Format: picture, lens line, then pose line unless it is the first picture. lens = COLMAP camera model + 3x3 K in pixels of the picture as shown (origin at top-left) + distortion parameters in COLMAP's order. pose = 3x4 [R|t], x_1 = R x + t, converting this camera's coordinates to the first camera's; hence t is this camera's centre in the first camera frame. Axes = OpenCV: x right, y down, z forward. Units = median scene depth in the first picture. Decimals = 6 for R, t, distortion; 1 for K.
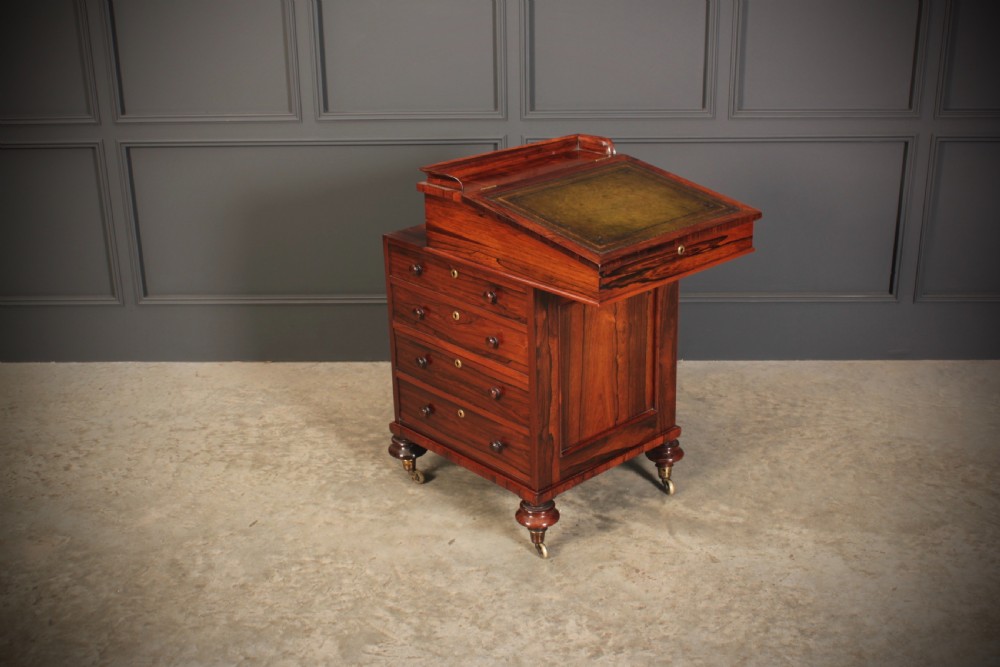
lens RADIAL K [[1249.2, 0, 500.0], [0, 1249.2, 333.5], [0, 0, 1]] dist [-0.073965, 0.109279]
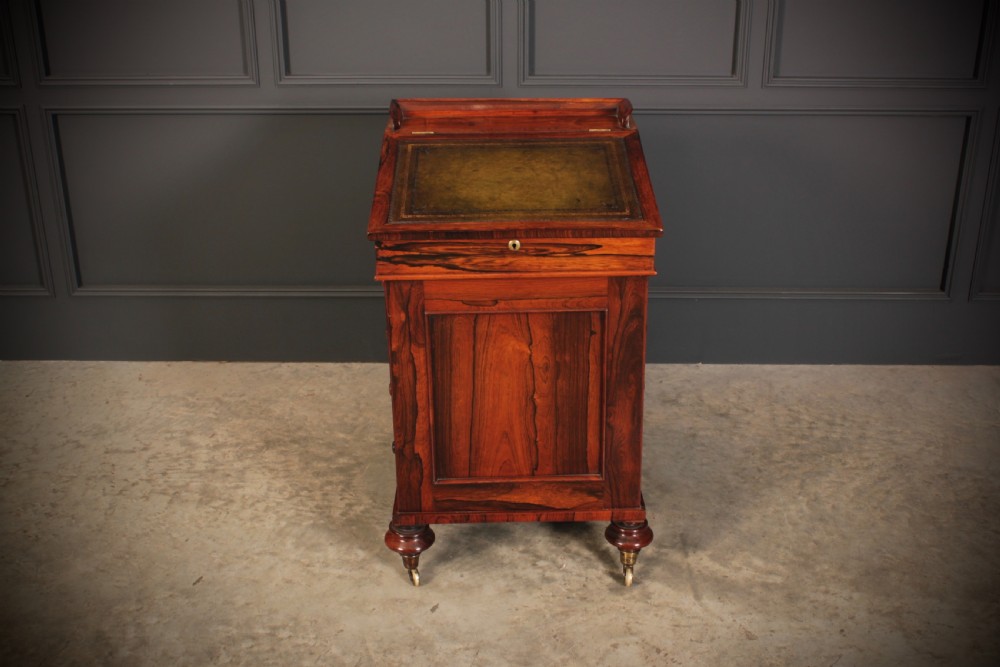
lens RADIAL K [[1255.3, 0, 500.0], [0, 1255.3, 333.5], [0, 0, 1]] dist [-0.055599, 0.036904]
pose [[0.999888, 0.005874, 0.013791, -0.006985], [-0.006659, 0.998320, 0.057562, -0.059225], [-0.013429, -0.057647, 0.998247, 0.157436]]
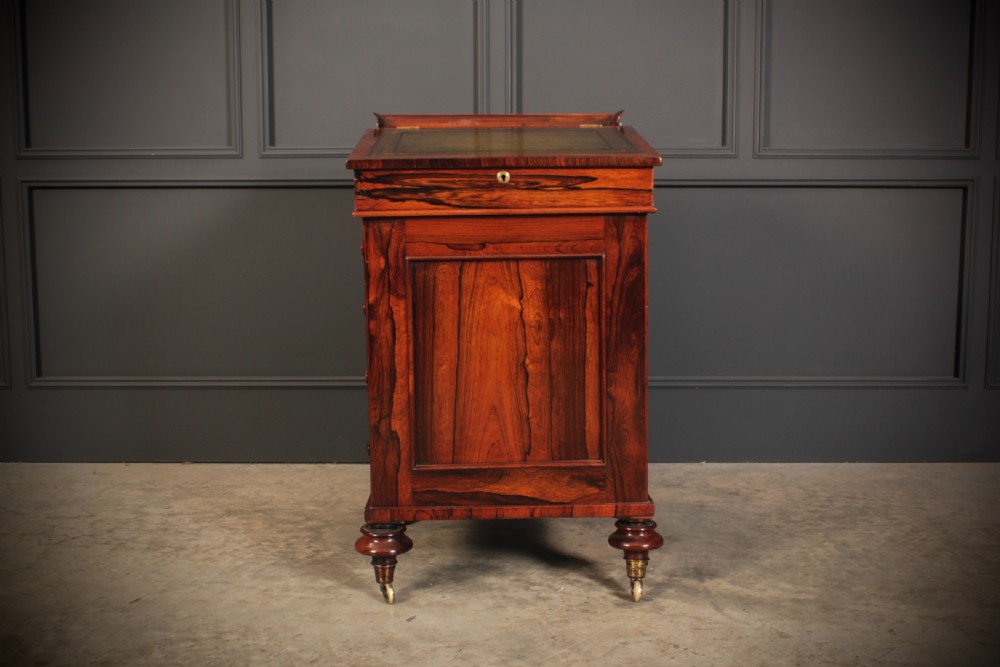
lens RADIAL K [[1249.2, 0, 500.0], [0, 1249.2, 333.5], [0, 0, 1]] dist [-0.073965, 0.109279]
pose [[0.999694, 0.009774, 0.022703, -0.005317], [-0.003962, 0.969985, -0.243133, 0.165336], [-0.024398, 0.242969, 0.969727, 0.247047]]
